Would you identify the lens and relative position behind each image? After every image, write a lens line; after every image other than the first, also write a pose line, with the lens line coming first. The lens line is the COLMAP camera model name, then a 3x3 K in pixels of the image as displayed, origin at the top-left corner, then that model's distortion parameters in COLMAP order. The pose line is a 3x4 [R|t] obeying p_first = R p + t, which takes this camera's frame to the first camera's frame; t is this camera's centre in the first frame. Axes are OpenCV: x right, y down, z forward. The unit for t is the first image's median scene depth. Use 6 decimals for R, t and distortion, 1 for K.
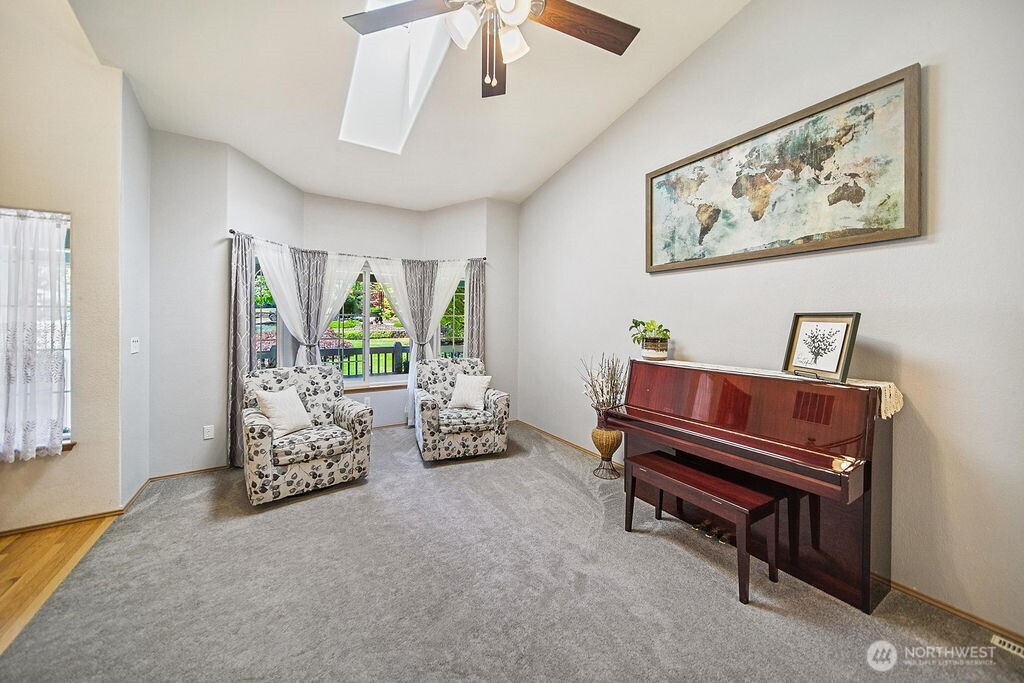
lens RADIAL K [[369.0, 0, 524.2], [0, 369.0, 321.6], [0, 0, 1]] dist [0.000793, 0.000179]
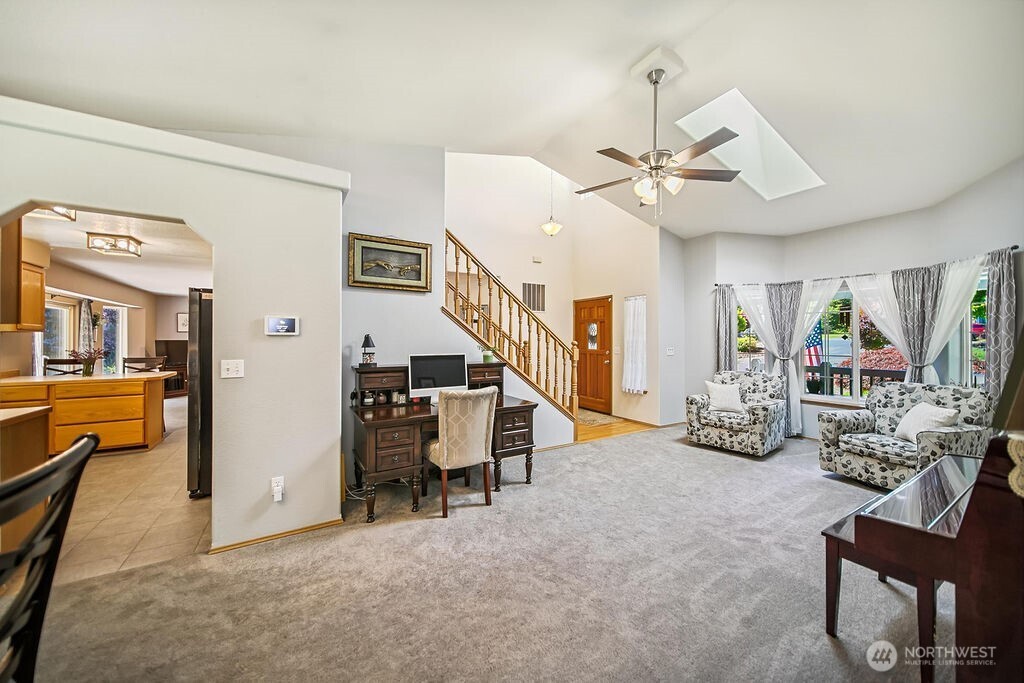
lens RADIAL K [[369.0, 0, 512.1], [0, 369.0, 341.6], [0, 0, 1]] dist [0.000793, 0.000179]
pose [[-0.003629, -0.001799, -0.999992, 0.810881], [-0.003997, 0.999990, -0.001785, 0.012830], [0.999985, 0.003990, -0.003636, 0.102434]]
